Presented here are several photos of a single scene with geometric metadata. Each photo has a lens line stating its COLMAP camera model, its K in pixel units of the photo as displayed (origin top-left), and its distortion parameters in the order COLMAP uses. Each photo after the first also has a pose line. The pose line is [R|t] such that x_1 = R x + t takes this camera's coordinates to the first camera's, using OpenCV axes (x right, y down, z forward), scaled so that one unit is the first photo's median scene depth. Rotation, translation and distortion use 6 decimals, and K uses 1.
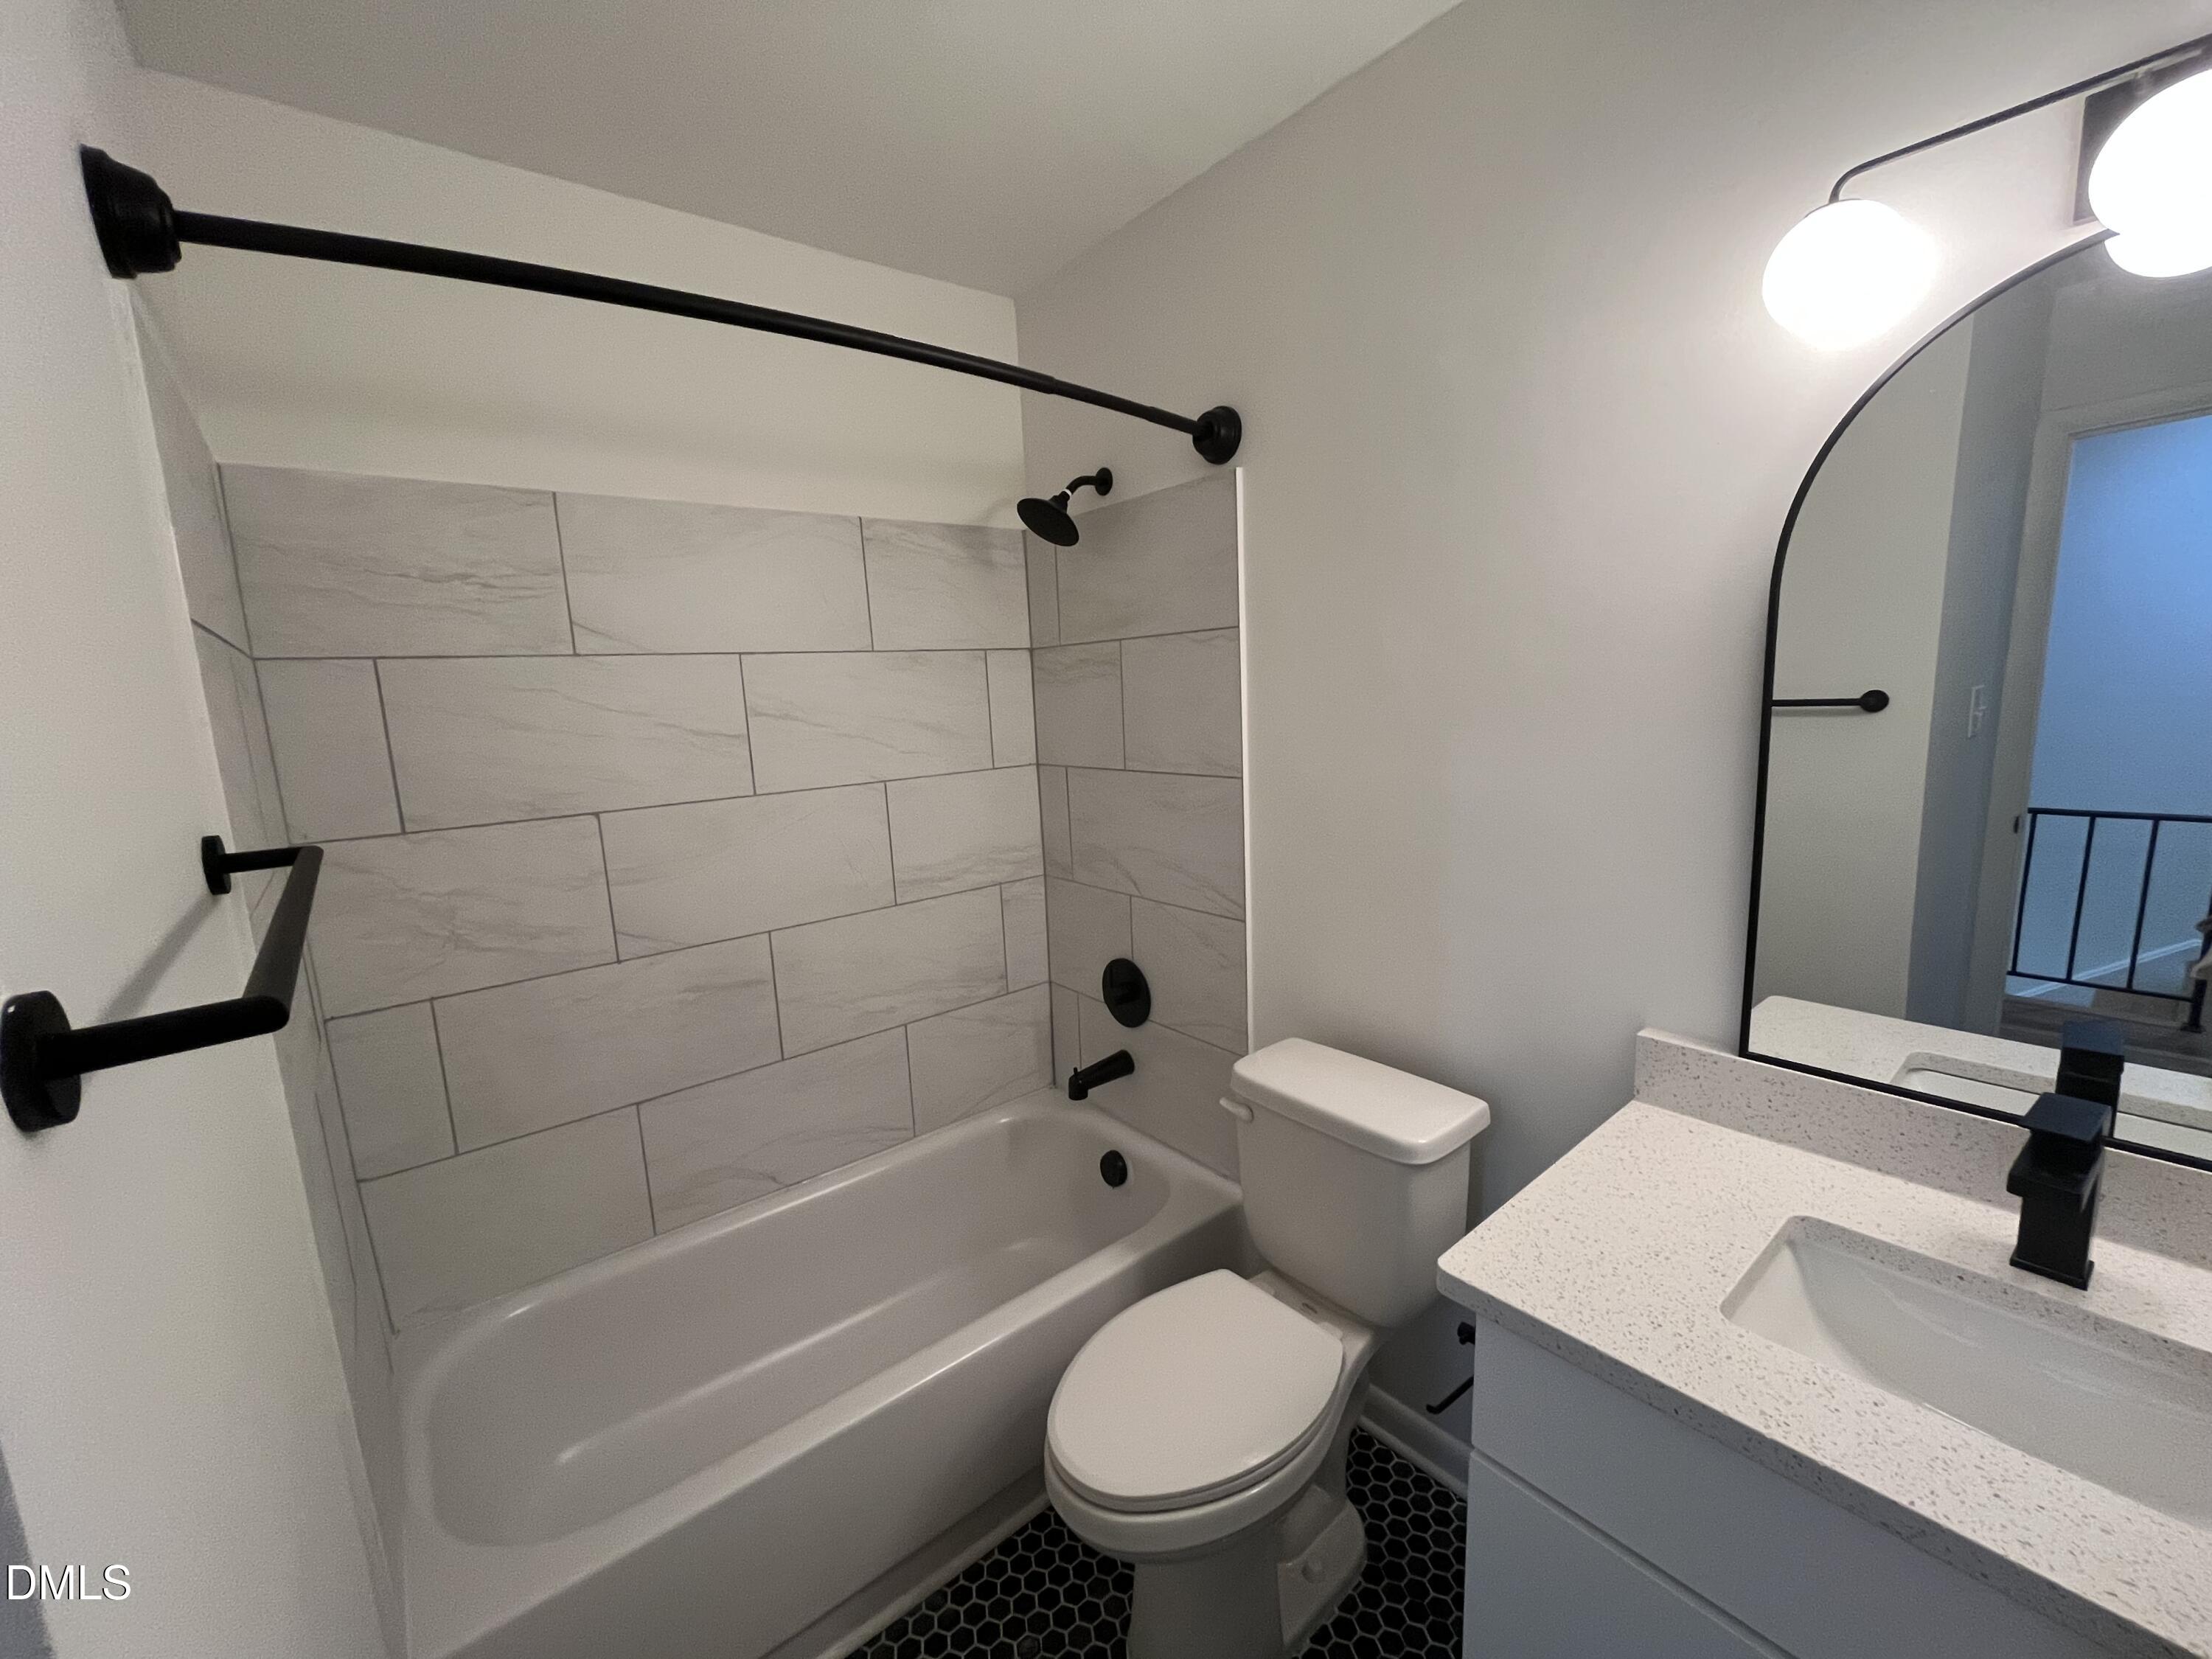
lens RADIAL K [[893.3, 0, 1109.5], [0, 893.3, 834.4], [0, 0, 1]] dist [-0.003045, -0.000399]
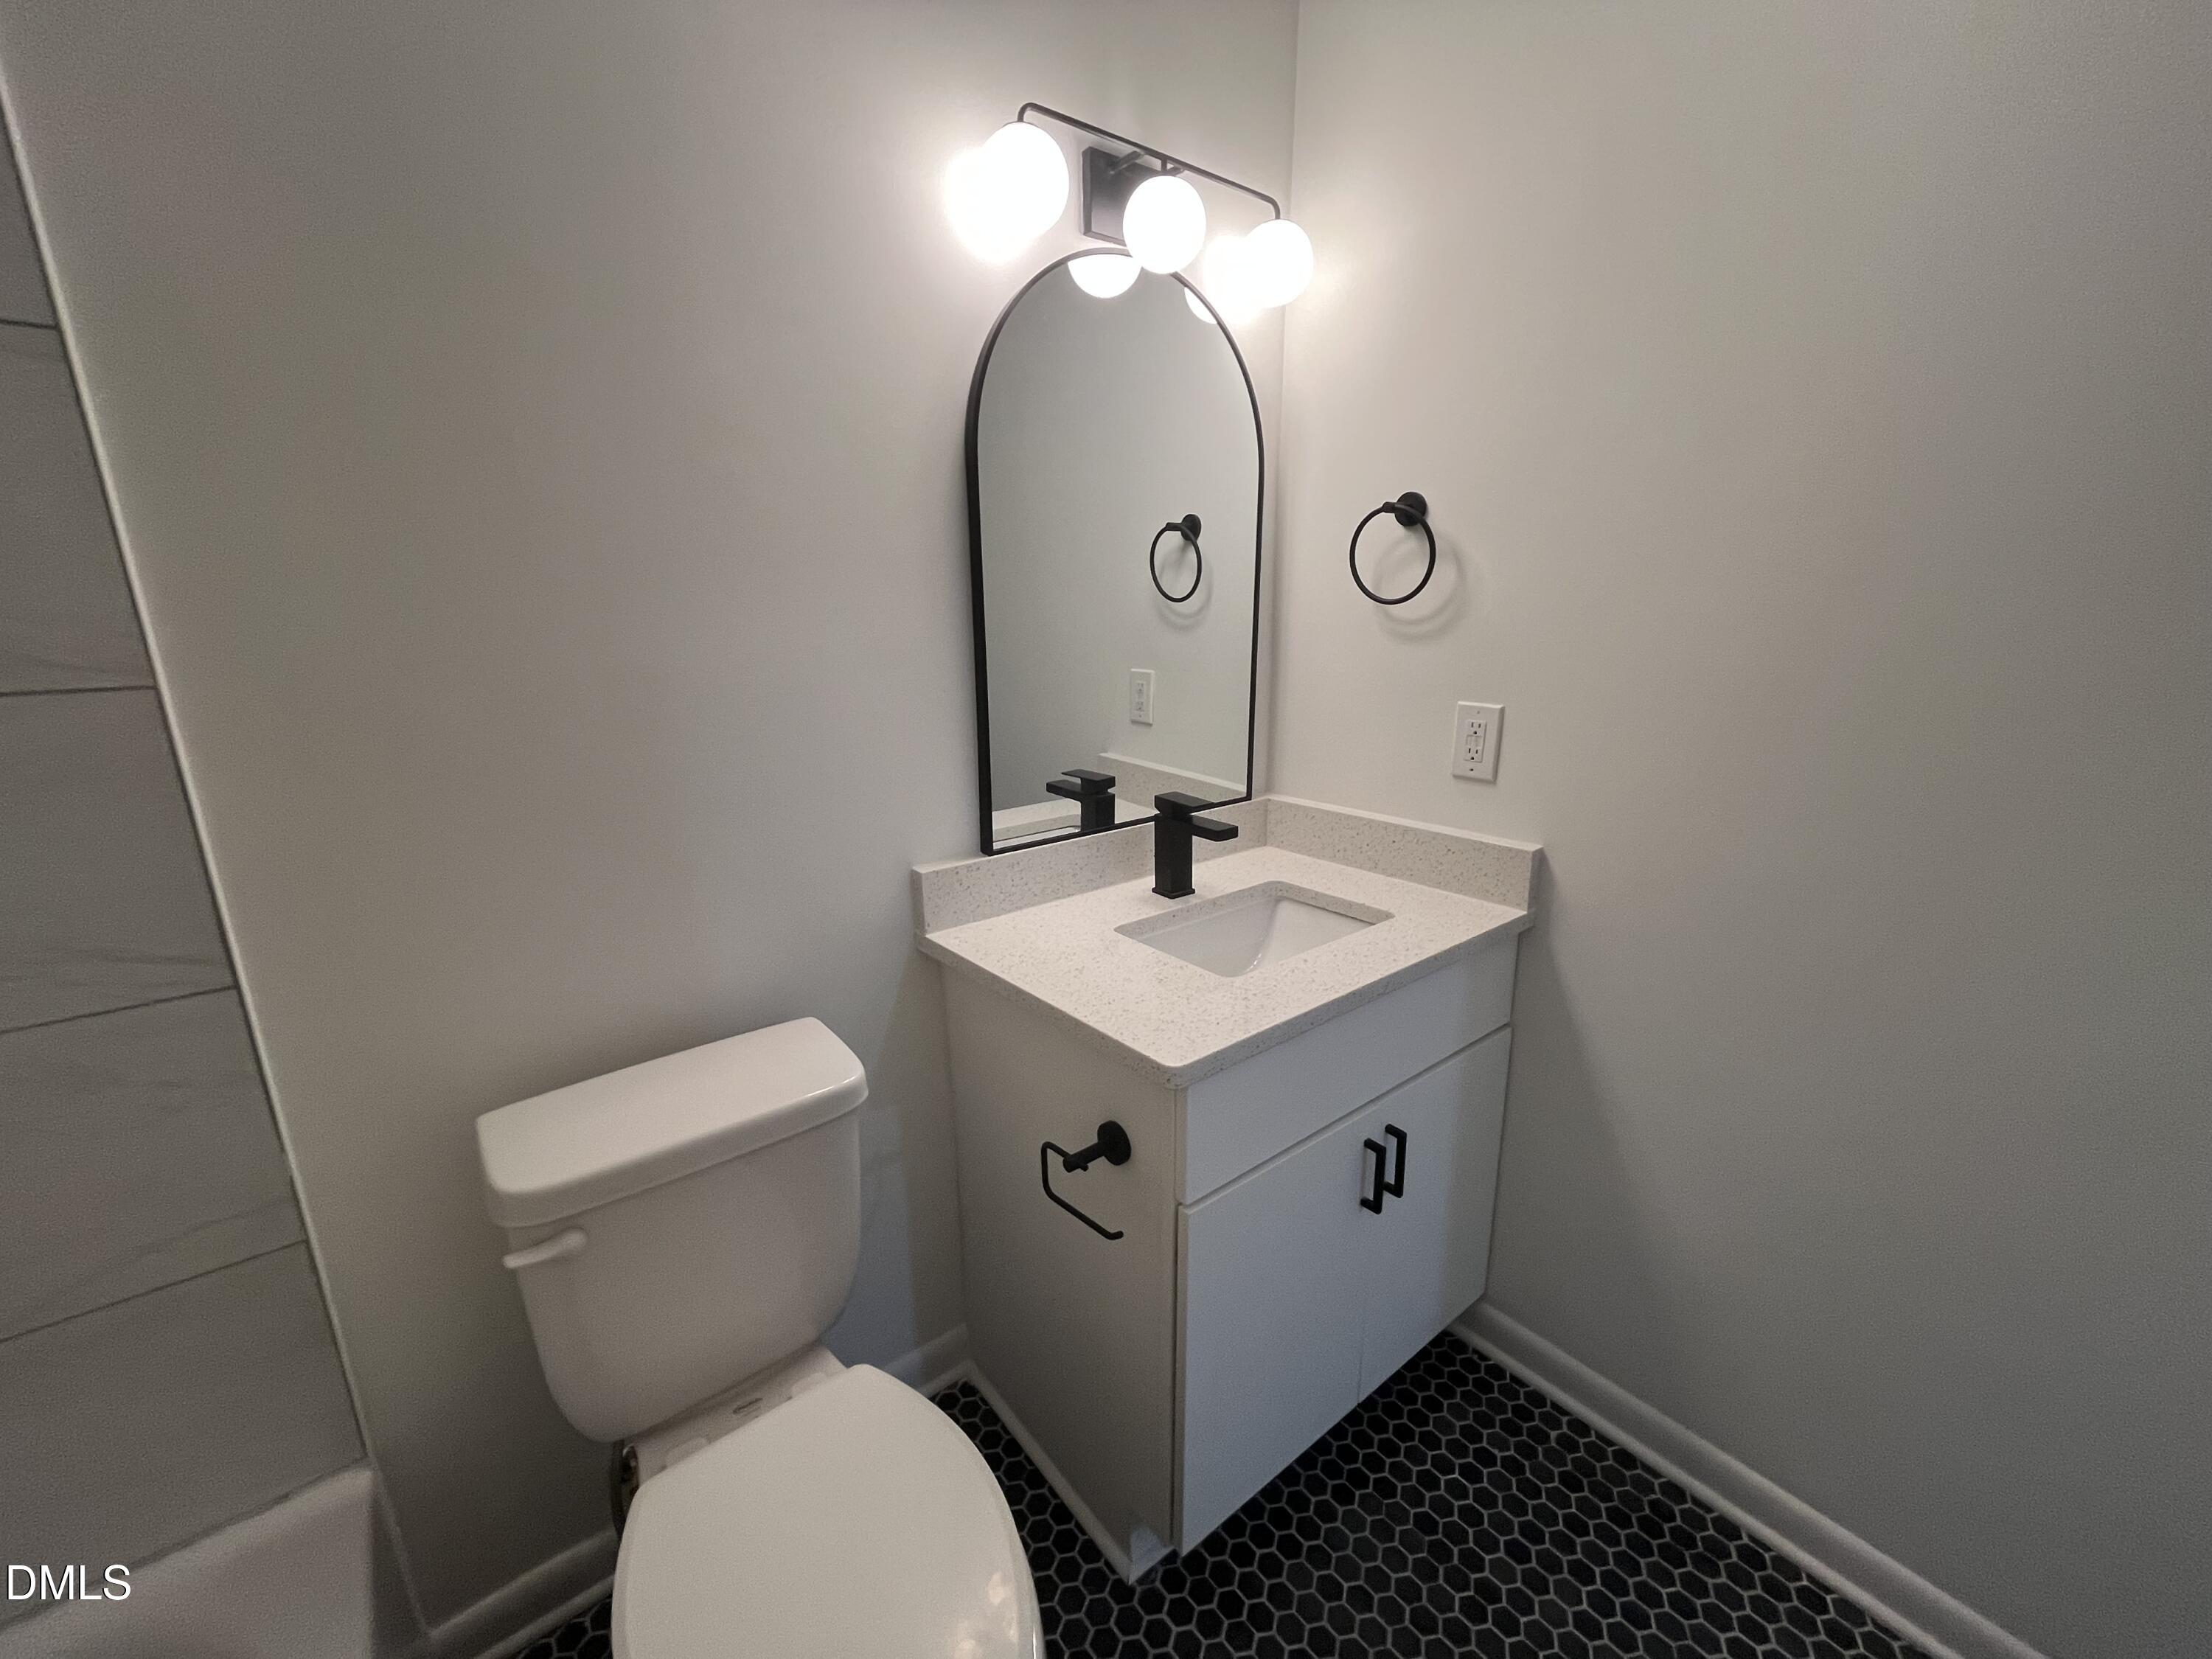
lens RADIAL K [[893.3, 0, 1110.4], [0, 893.3, 831.8], [0, 0, 1]] dist [-0.003045, -0.000399]
pose [[0.015021, -0.212523, 0.977041, -0.479764], [0.170993, 0.963302, 0.206905, -0.003718], [-0.985158, 0.163959, 0.050810, 0.804634]]
